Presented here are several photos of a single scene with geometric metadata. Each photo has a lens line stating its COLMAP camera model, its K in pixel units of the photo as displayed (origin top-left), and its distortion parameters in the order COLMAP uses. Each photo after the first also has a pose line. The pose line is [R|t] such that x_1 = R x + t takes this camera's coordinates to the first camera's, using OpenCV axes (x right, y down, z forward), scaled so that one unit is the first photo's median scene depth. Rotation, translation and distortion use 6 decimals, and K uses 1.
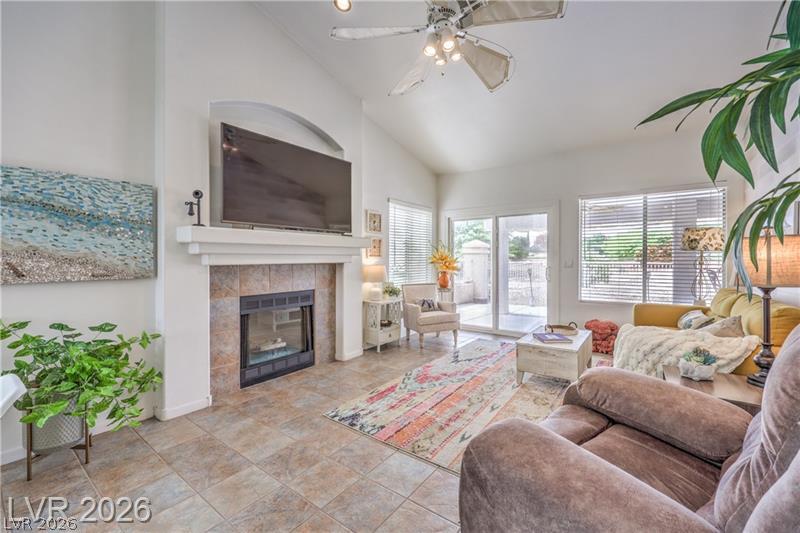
lens RADIAL K [[346.8, 0, 400.0], [0, 346.8, 266.5], [0, 0, 1]] dist [-0.000799, -0.000033]
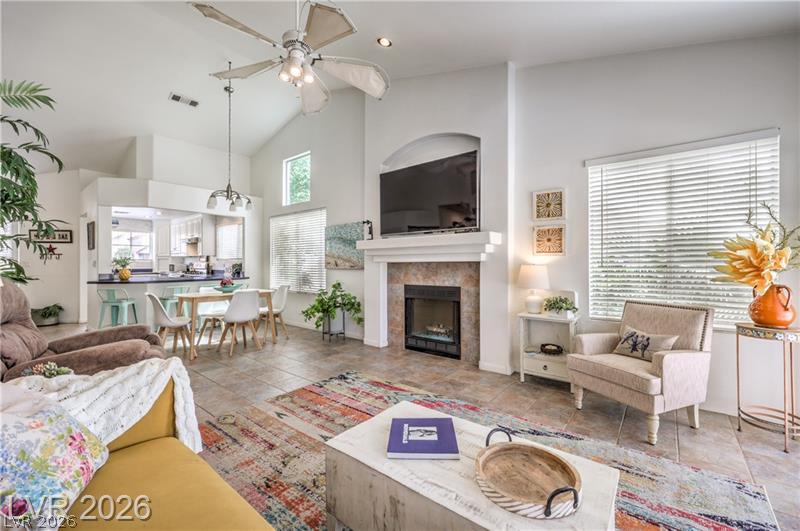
lens RADIAL K [[327.6, 0, 400.0], [0, 327.6, 265.5], [0, 0, 1]] dist [-0.000606, -0.000018]
pose [[-0.059036, 0.010158, -0.998204, 0.887330], [-0.017835, 0.999778, 0.011229, -0.006914], [0.998097, 0.018466, -0.058841, 1.048791]]
